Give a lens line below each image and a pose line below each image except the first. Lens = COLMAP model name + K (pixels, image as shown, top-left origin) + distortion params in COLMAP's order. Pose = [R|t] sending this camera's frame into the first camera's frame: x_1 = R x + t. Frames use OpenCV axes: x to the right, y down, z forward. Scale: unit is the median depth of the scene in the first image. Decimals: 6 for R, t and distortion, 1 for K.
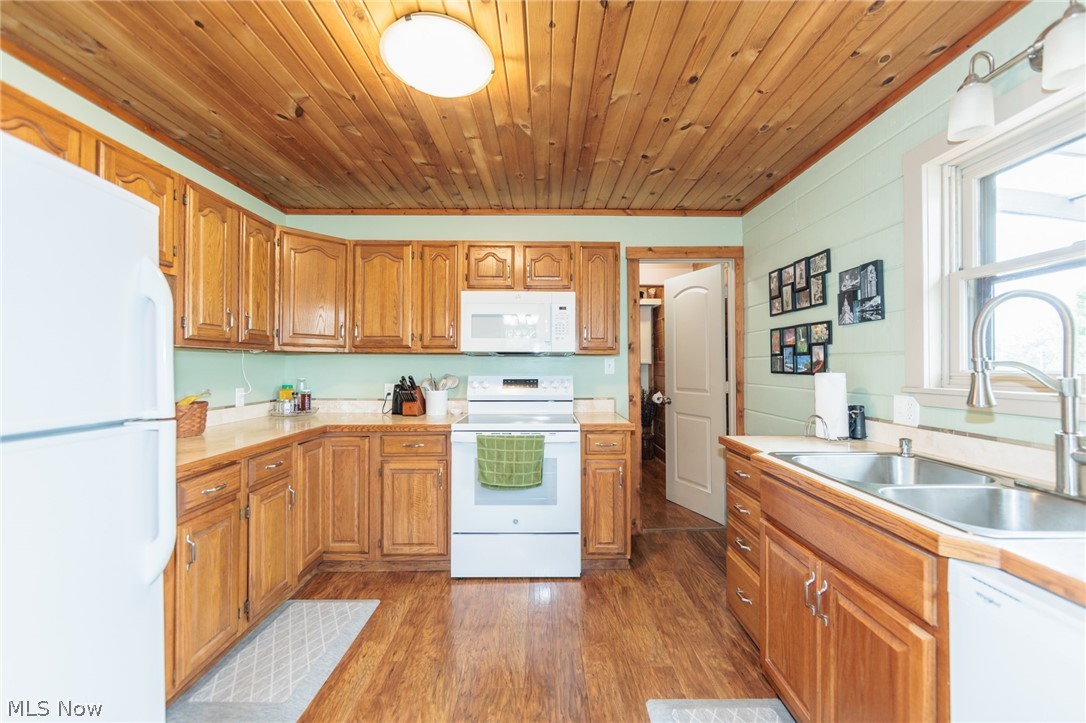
lens RADIAL K [[425.3, 0, 540.9], [0, 425.3, 358.2], [0, 0, 1]] dist [-0.001511, 0.000100]
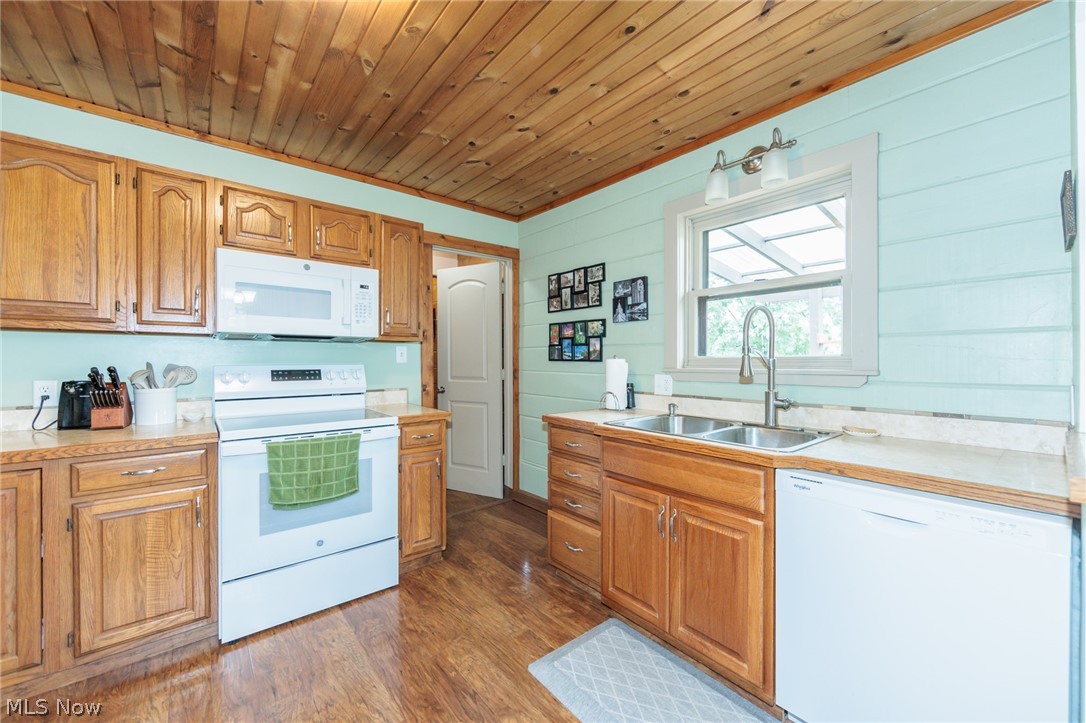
lens RADIAL K [[425.3, 0, 540.9], [0, 425.3, 358.2], [0, 0, 1]] dist [-0.001511, 0.000100]
pose [[0.775384, 0.002140, 0.631487, -0.244153], [-0.012459, 0.999851, 0.011909, 0.015144], [-0.631367, -0.017102, 0.775295, 0.106983]]
